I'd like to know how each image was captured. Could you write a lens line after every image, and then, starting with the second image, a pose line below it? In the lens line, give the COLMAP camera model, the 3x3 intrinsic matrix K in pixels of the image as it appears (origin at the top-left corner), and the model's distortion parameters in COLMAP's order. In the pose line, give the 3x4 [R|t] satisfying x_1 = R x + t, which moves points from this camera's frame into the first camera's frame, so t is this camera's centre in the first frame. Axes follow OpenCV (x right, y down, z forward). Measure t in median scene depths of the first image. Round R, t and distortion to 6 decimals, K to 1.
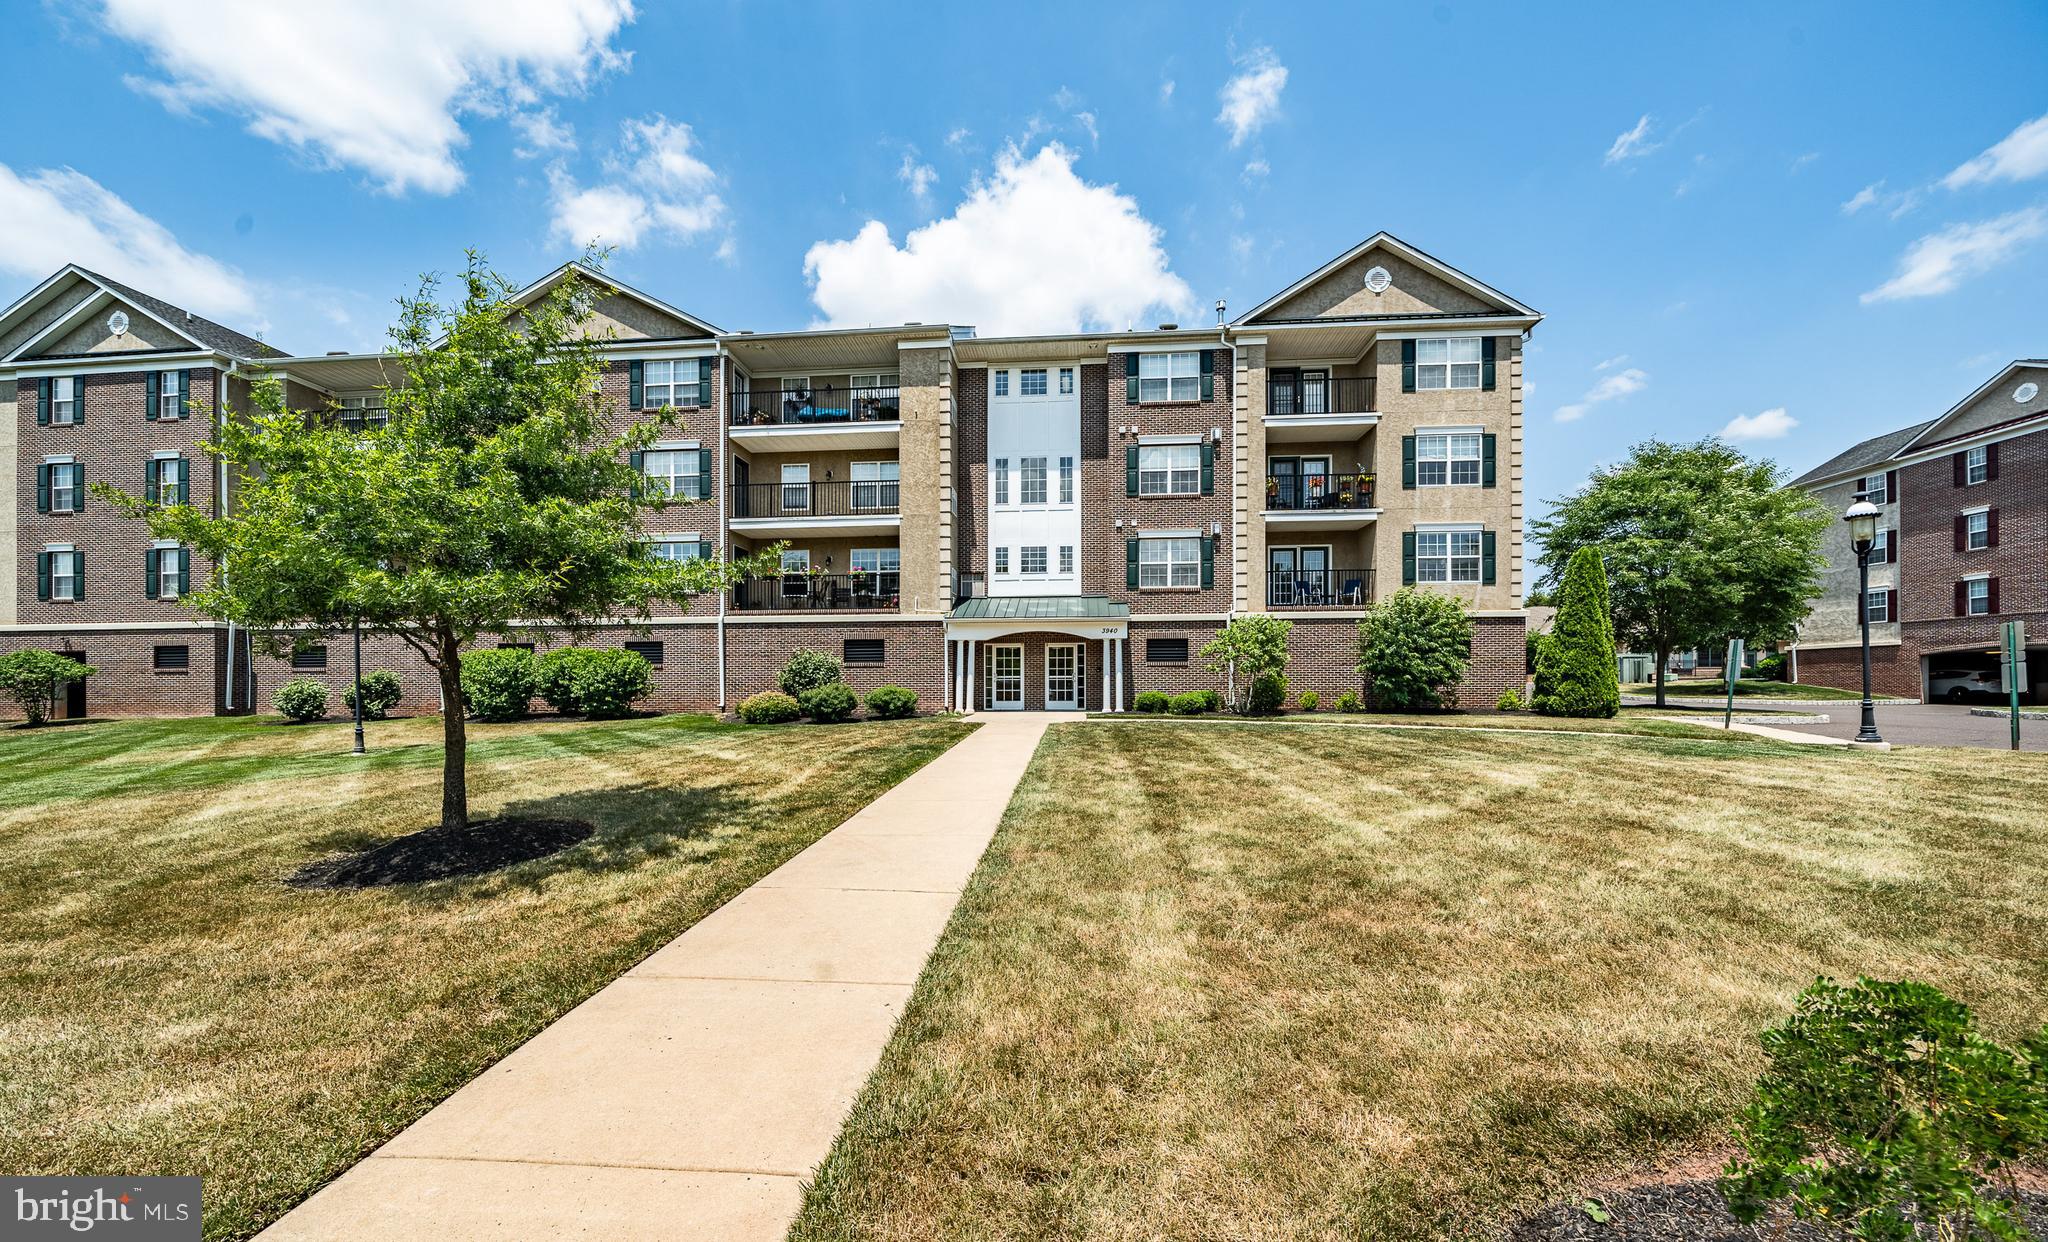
lens RADIAL K [[693.6, 0, 1036.9], [0, 693.6, 670.9], [0, 0, 1]] dist [-0.007449, -0.000112]
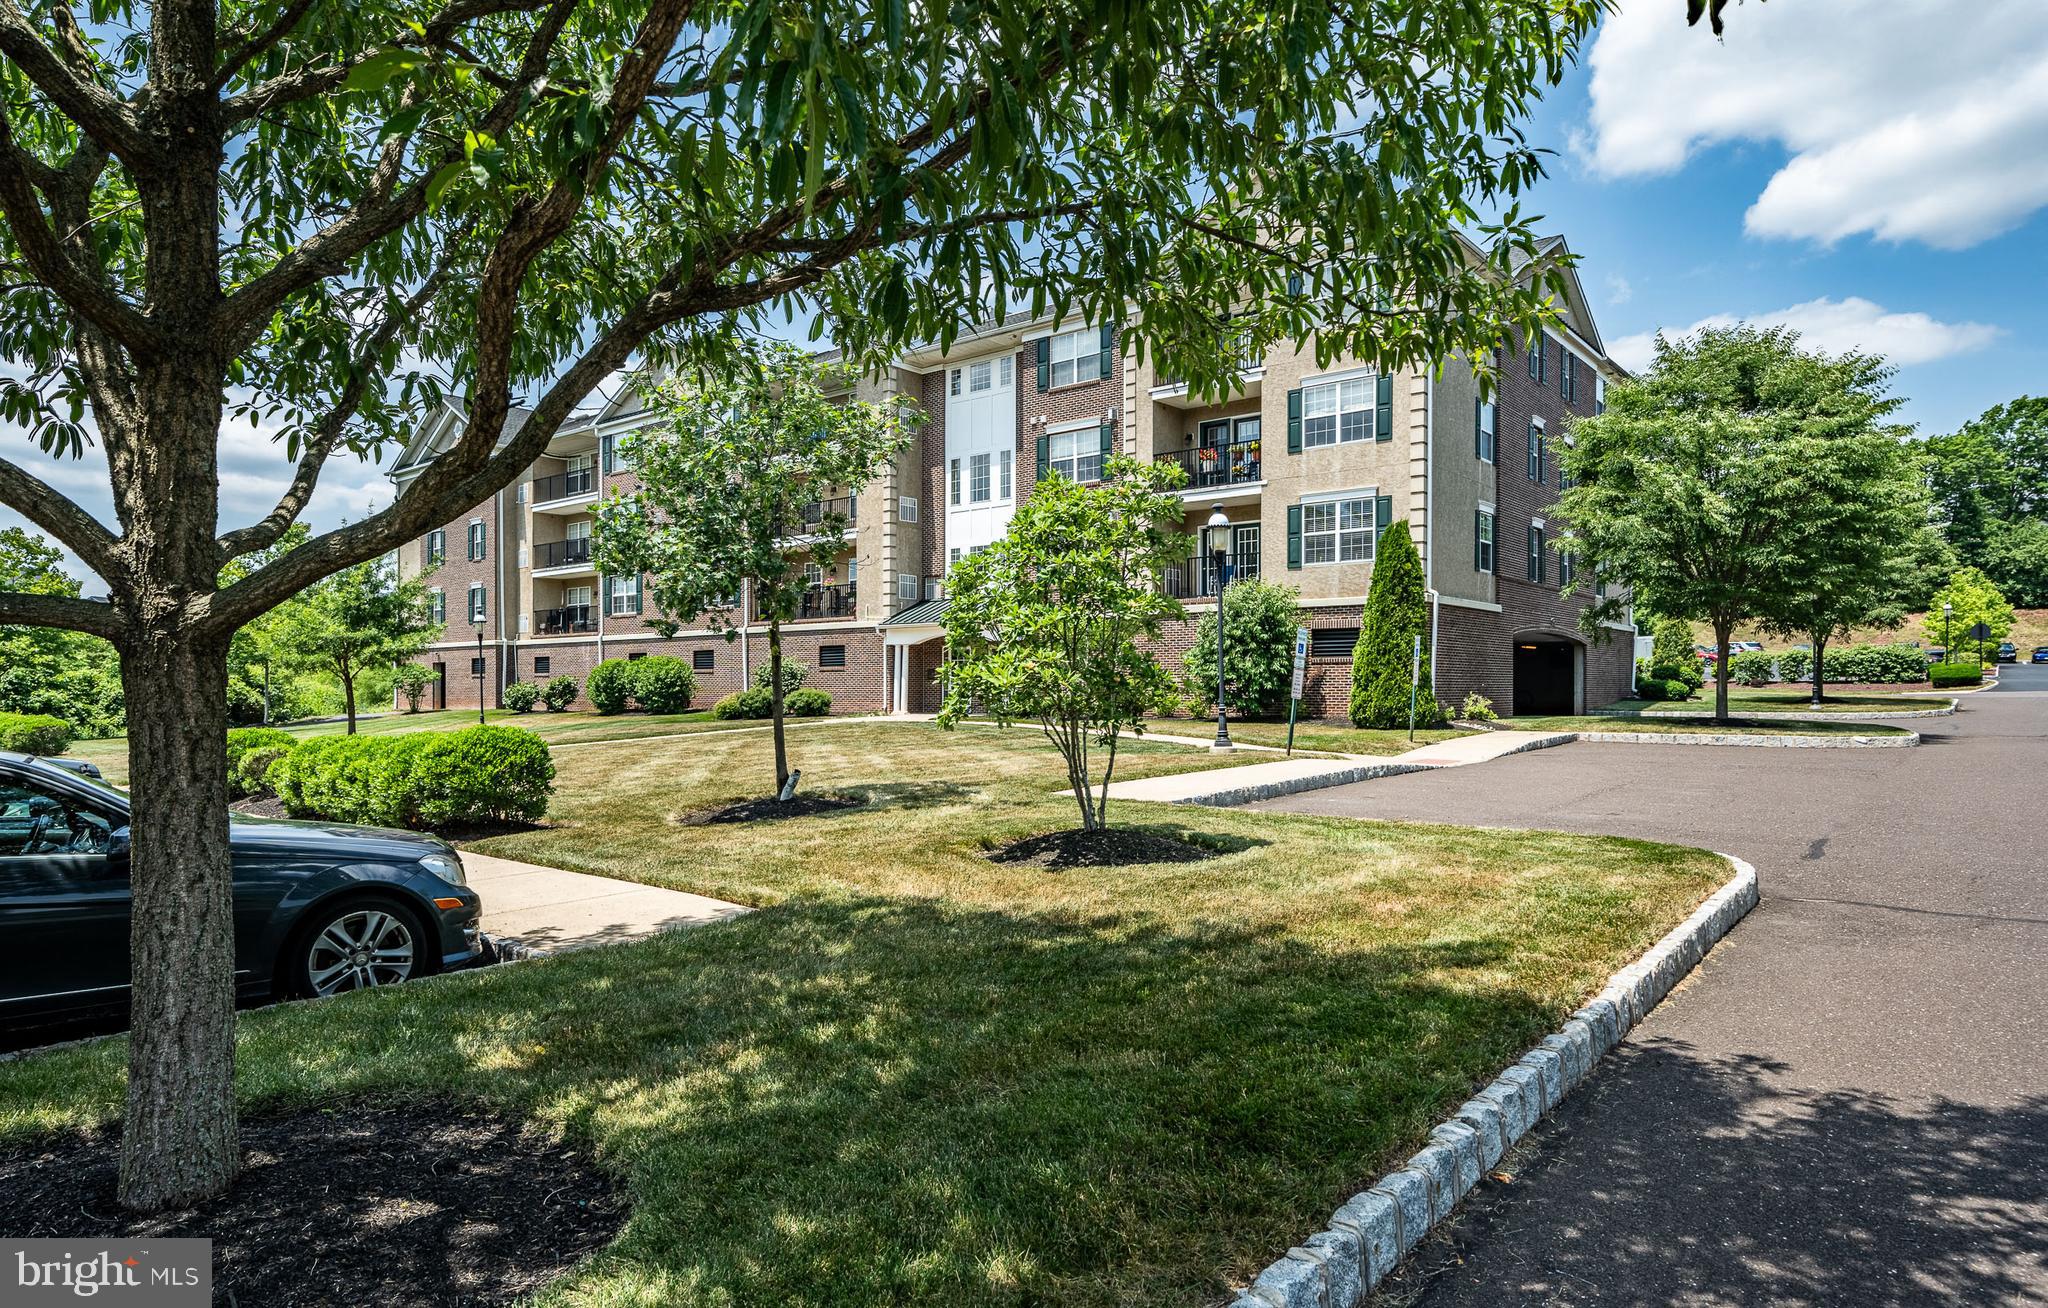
lens RADIAL K [[1173.7, 0, 1019.6], [0, 1173.7, 667.5], [0, 0, 1]] dist [0.002604, 0.000163]
pose [[0.819669, -0.006937, -0.572795, 1.034052], [0.000843, 0.999940, -0.010903, 0.009129], [0.572837, 0.008454, 0.819626, -0.331742]]
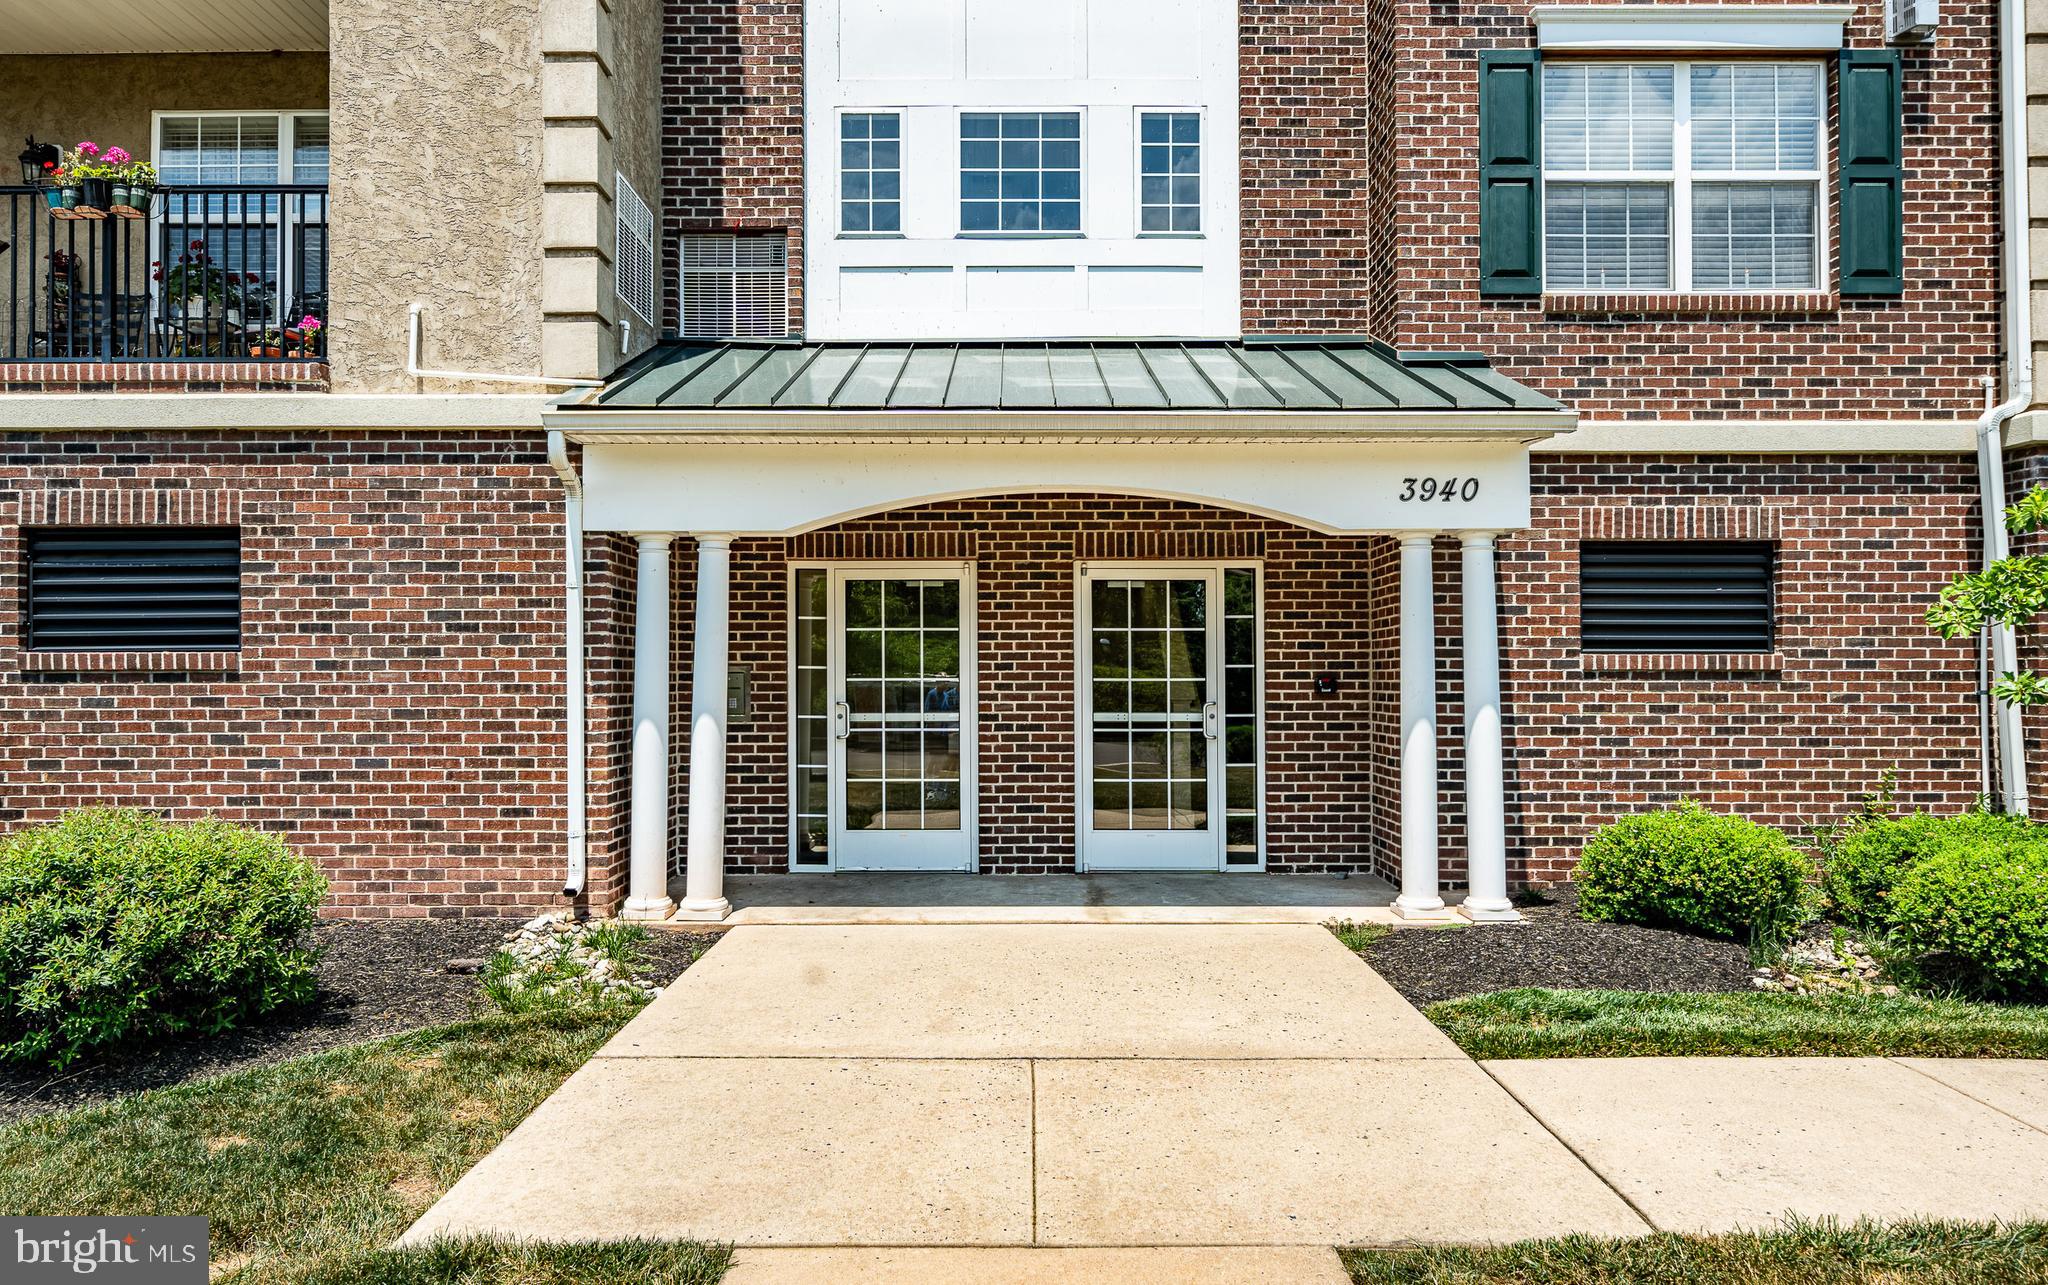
lens RADIAL K [[1311.9, 0, 1030.2], [0, 1311.9, 655.2], [0, 0, 1]] dist [-0.002538, -0.002428]
pose [[0.996768, 0.003297, 0.080272, -0.035442], [-0.003370, 0.999994, 0.000769, -0.011659], [-0.080269, -0.001037, 0.996773, 0.625106]]
